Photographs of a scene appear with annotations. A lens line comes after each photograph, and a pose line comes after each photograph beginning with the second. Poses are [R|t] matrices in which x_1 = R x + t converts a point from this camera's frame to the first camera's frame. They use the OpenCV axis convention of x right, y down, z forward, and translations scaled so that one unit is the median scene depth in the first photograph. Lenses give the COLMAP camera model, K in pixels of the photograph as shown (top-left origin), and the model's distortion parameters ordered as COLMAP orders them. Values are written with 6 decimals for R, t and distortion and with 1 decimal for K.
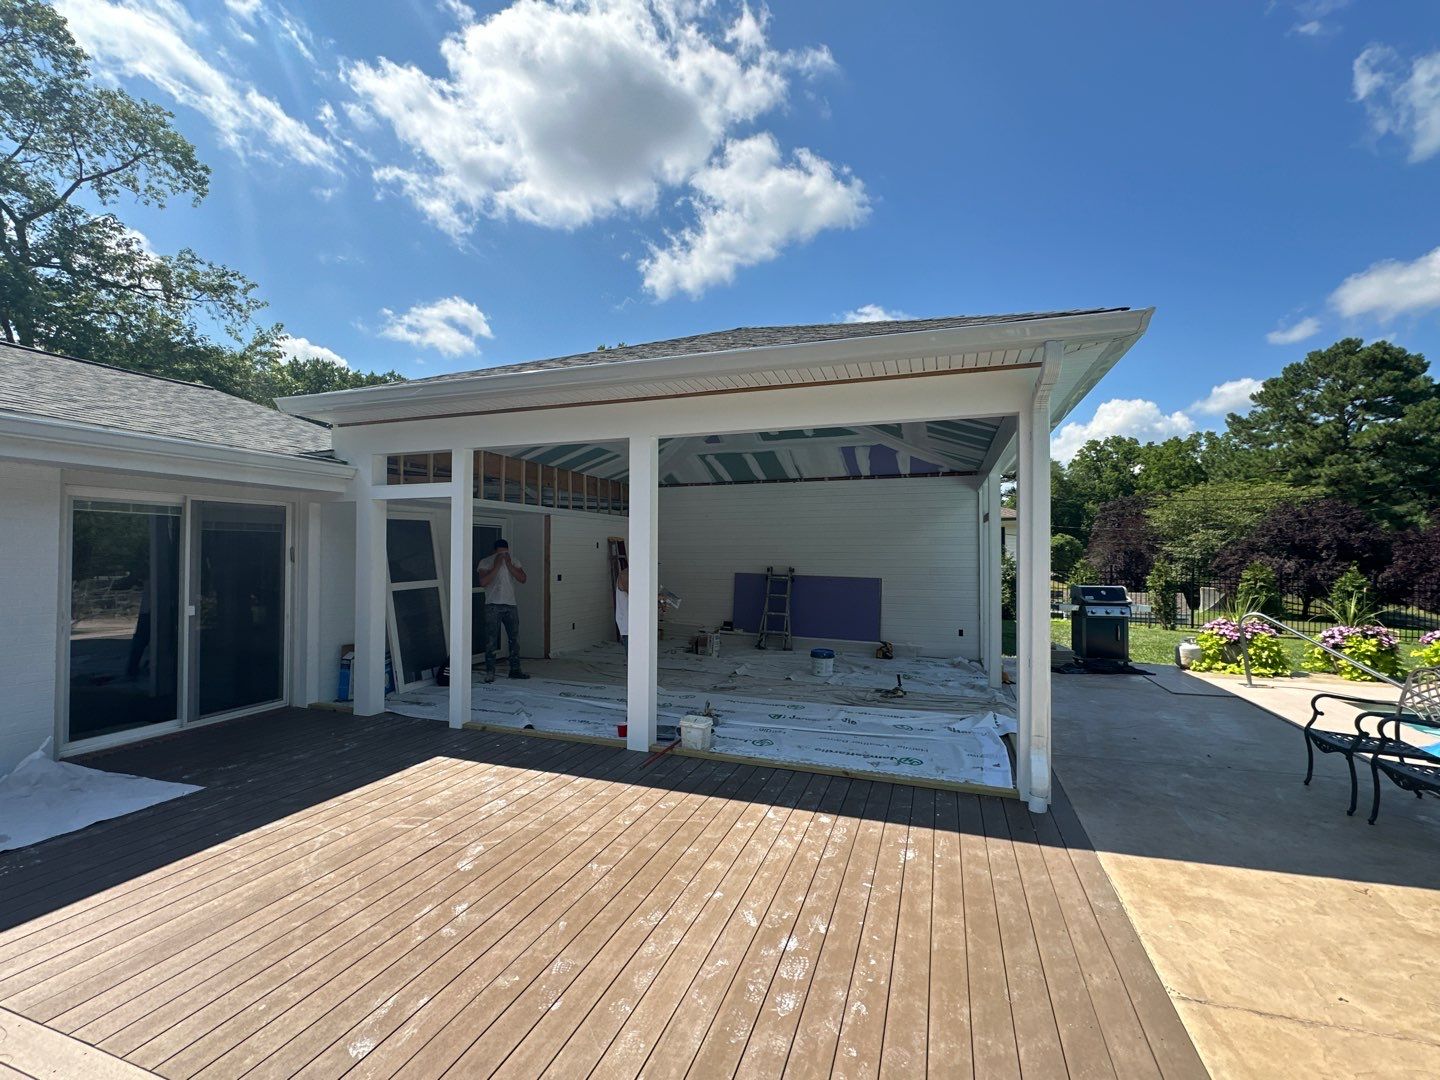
lens RADIAL K [[644.9, 0, 721.3], [0, 644.9, 539.3], [0, 0, 1]] dist [-0.010705, 0.003800]
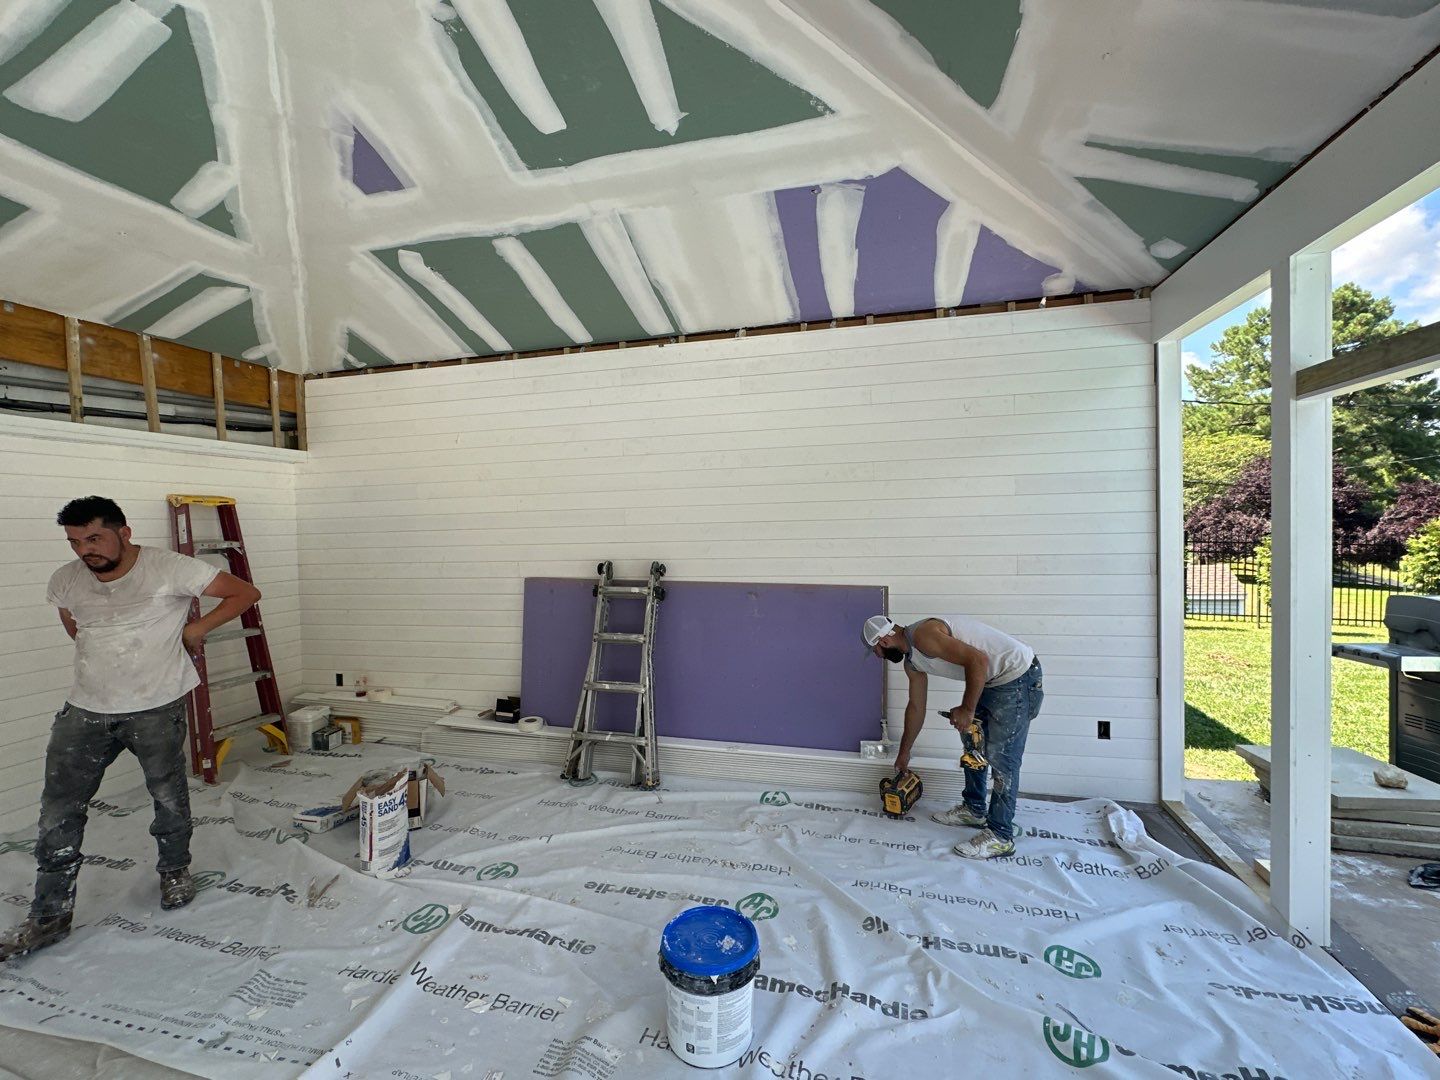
lens RADIAL K [[644.9, 0, 722.4], [0, 644.9, 546.7], [0, 0, 1]] dist [-0.010705, 0.003800]
pose [[0.995815, -0.027775, 0.087065, 0.111439], [0.022979, 0.998188, 0.055611, 0.012836], [-0.088452, -0.053378, 0.994649, 0.592084]]
